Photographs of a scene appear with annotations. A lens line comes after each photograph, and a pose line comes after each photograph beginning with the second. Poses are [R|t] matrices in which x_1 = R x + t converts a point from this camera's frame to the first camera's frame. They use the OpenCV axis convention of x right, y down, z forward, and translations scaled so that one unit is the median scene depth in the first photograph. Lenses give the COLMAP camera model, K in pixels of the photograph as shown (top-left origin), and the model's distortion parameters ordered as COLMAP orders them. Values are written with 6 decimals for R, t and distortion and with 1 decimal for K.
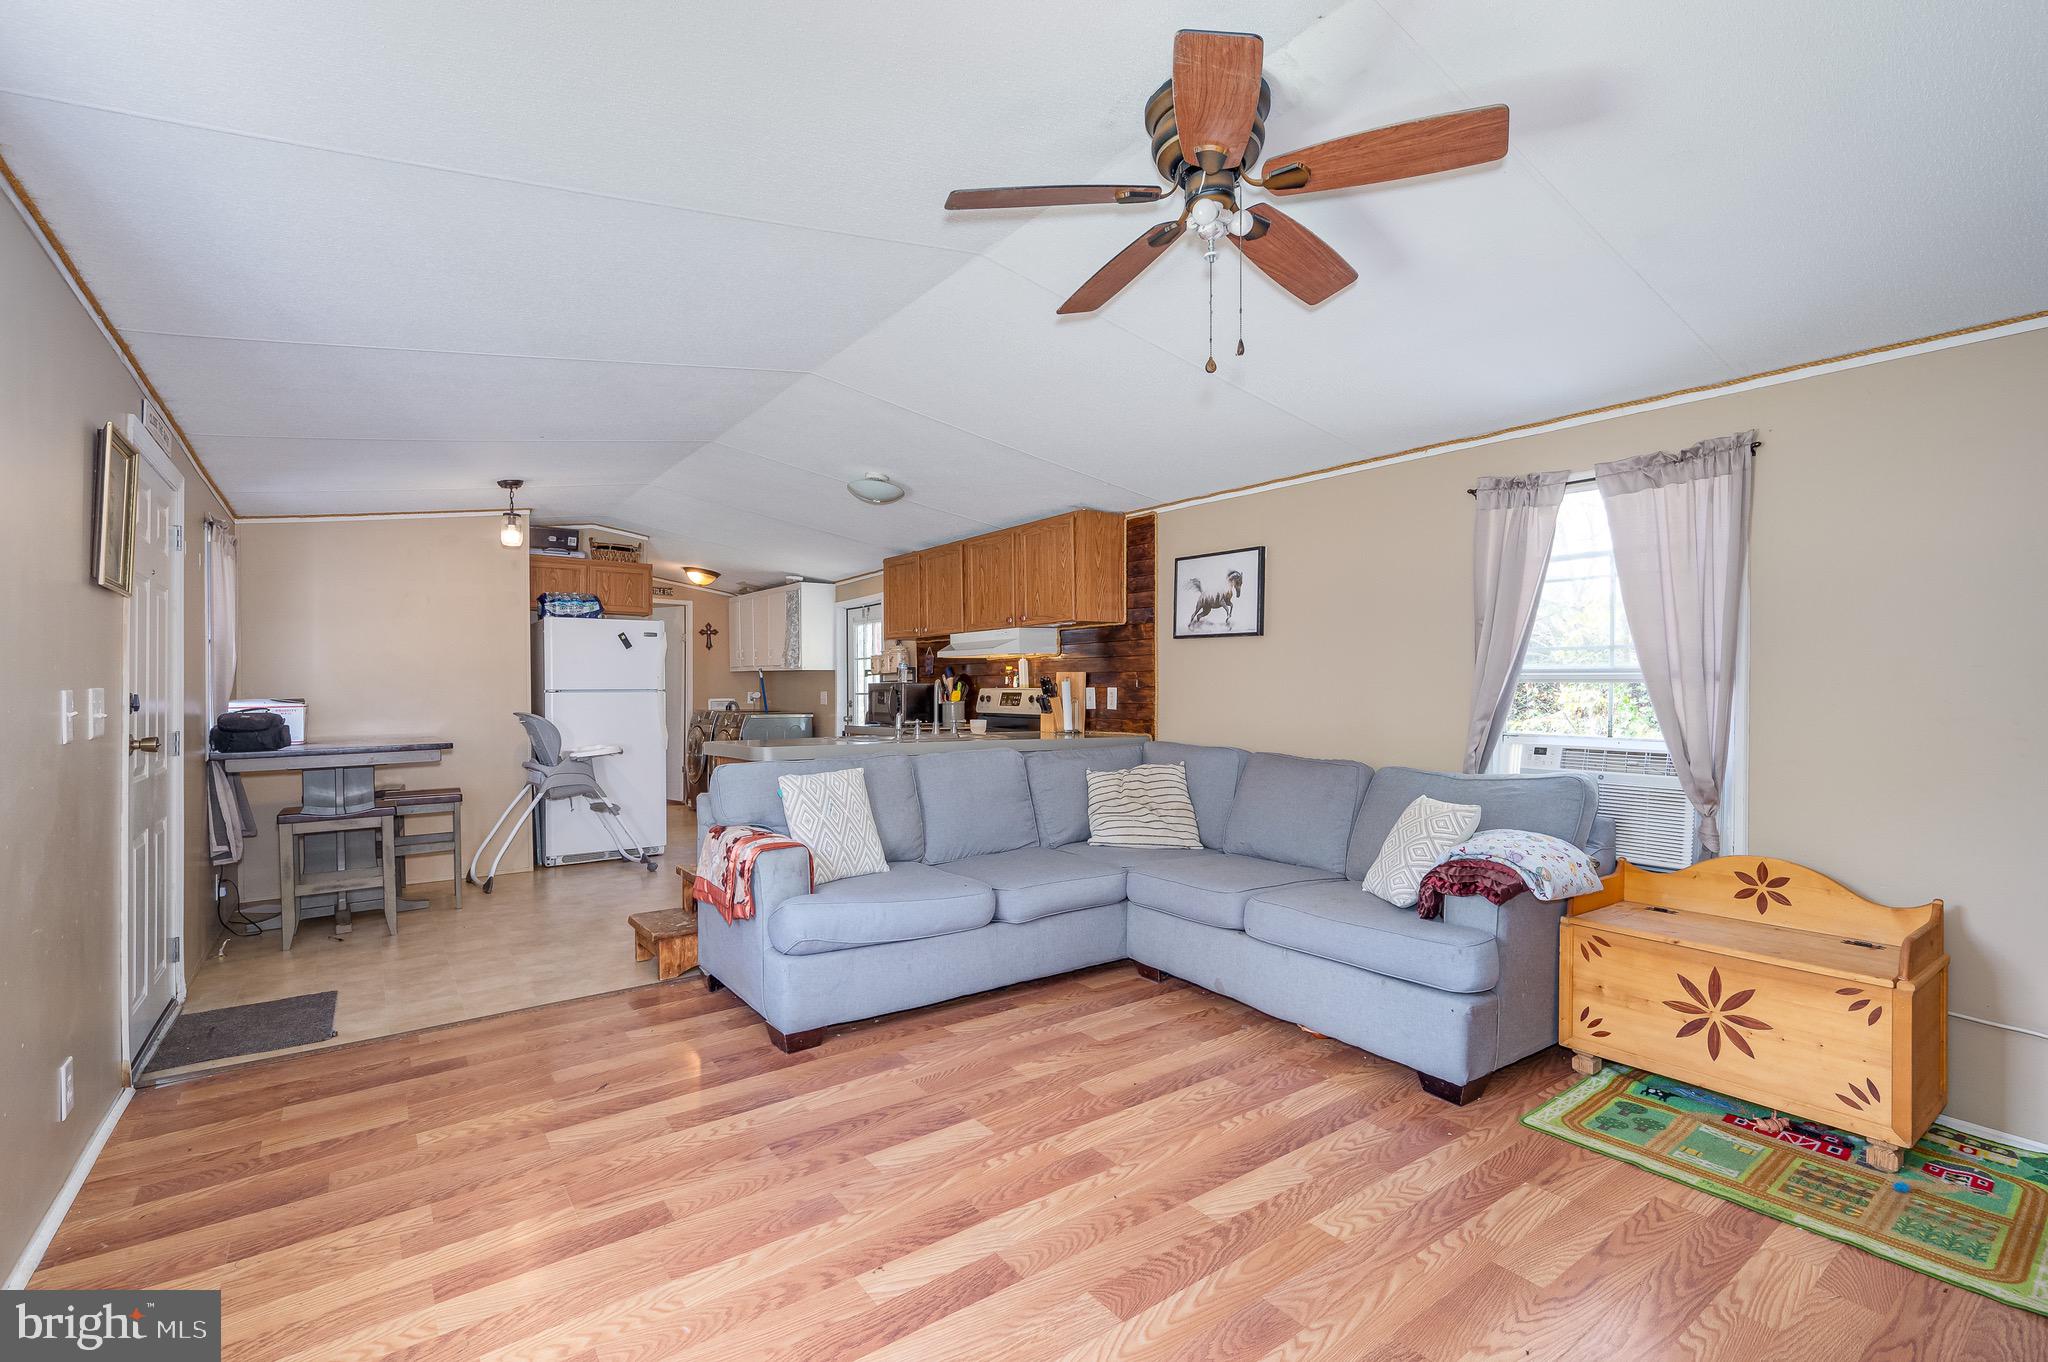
lens RADIAL K [[908.0, 0, 1010.5], [0, 908.0, 686.5], [0, 0, 1]] dist [0.000326, 0.000453]
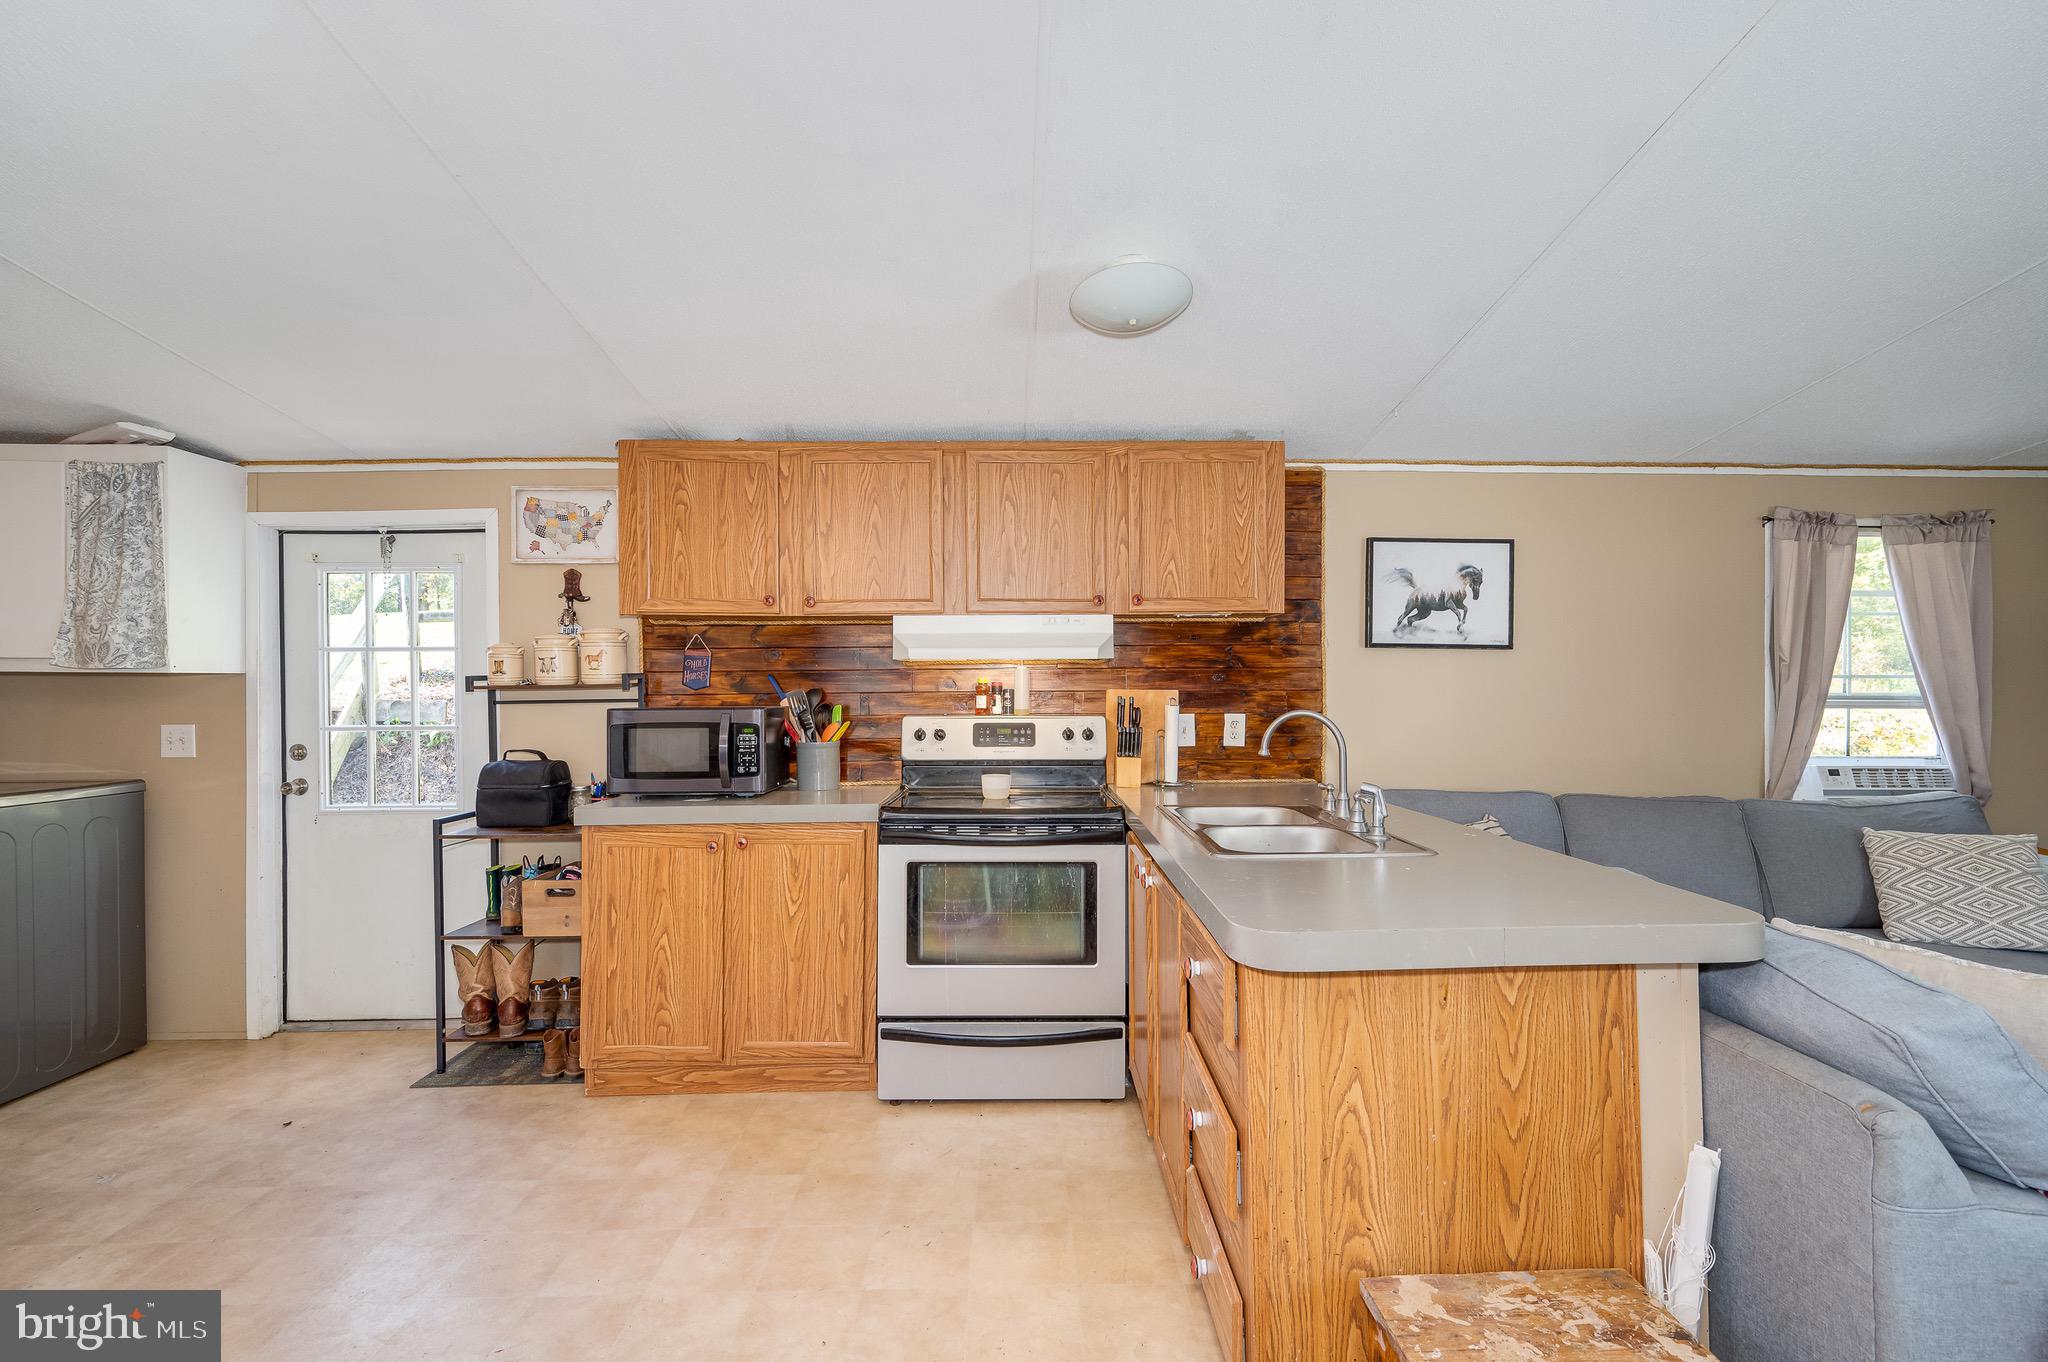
lens RADIAL K [[908.0, 0, 1028.9], [0, 908.0, 689.8], [0, 0, 1]] dist [0.000326, 0.000453]
pose [[0.570440, -0.001591, 0.821338, -0.505260], [-0.000338, 0.999998, 0.002172, -0.017222], [-0.821339, -0.001516, 0.570438, 0.706142]]
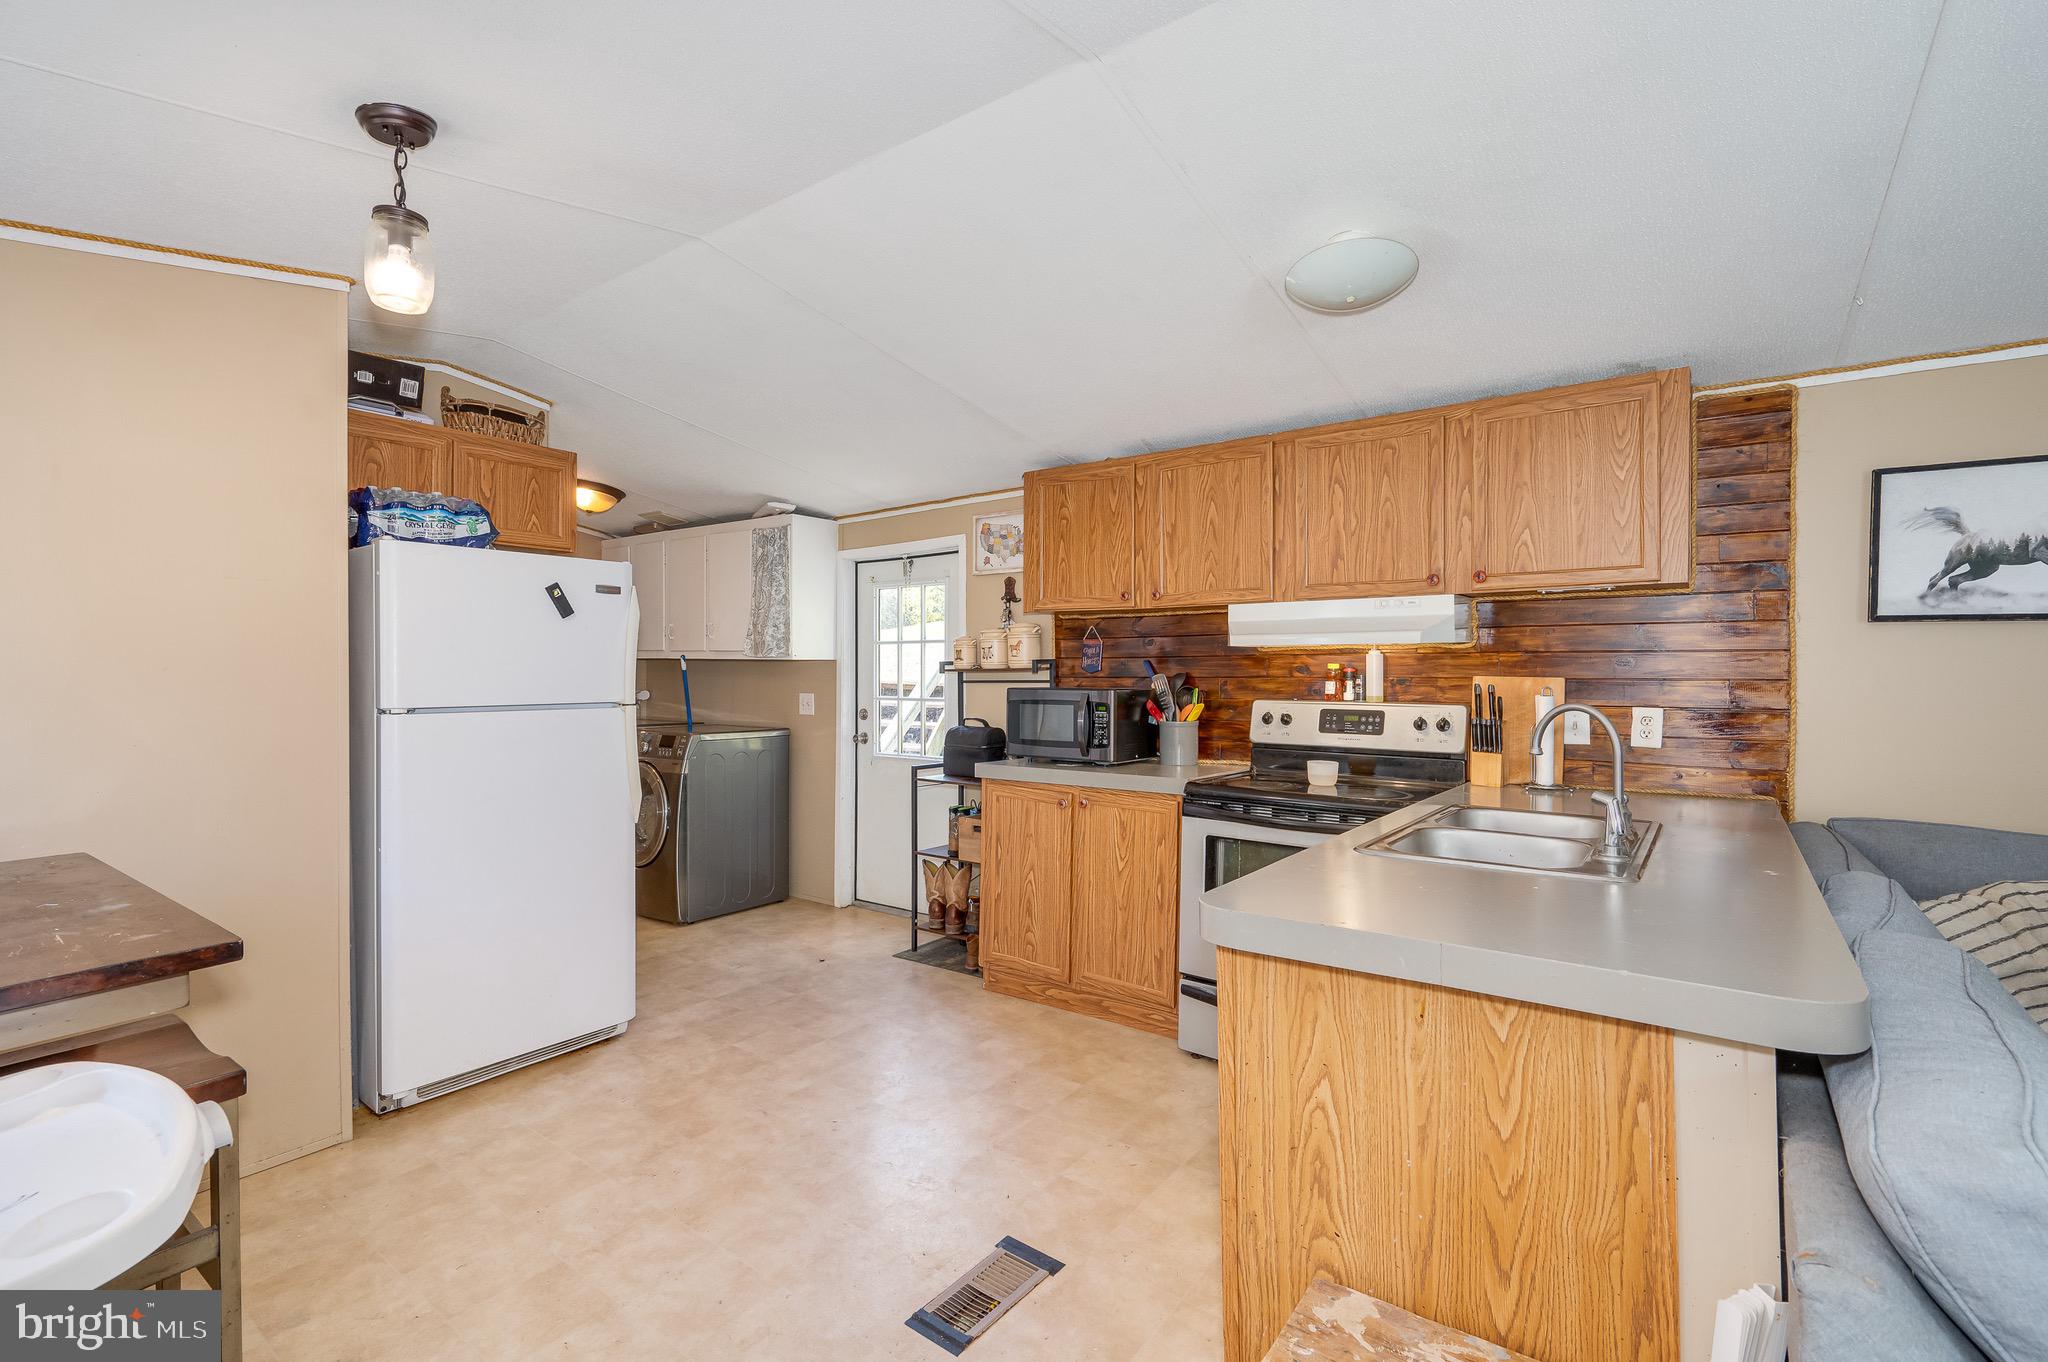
lens RADIAL K [[908.0, 0, 1013.1], [0, 908.0, 669.8], [0, 0, 1]] dist [0.000326, 0.000453]
pose [[0.954912, 0.005958, 0.296830, -0.398957], [-0.006491, 0.999979, 0.000811, -0.018812], [-0.296819, -0.002702, 0.954930, 0.561740]]
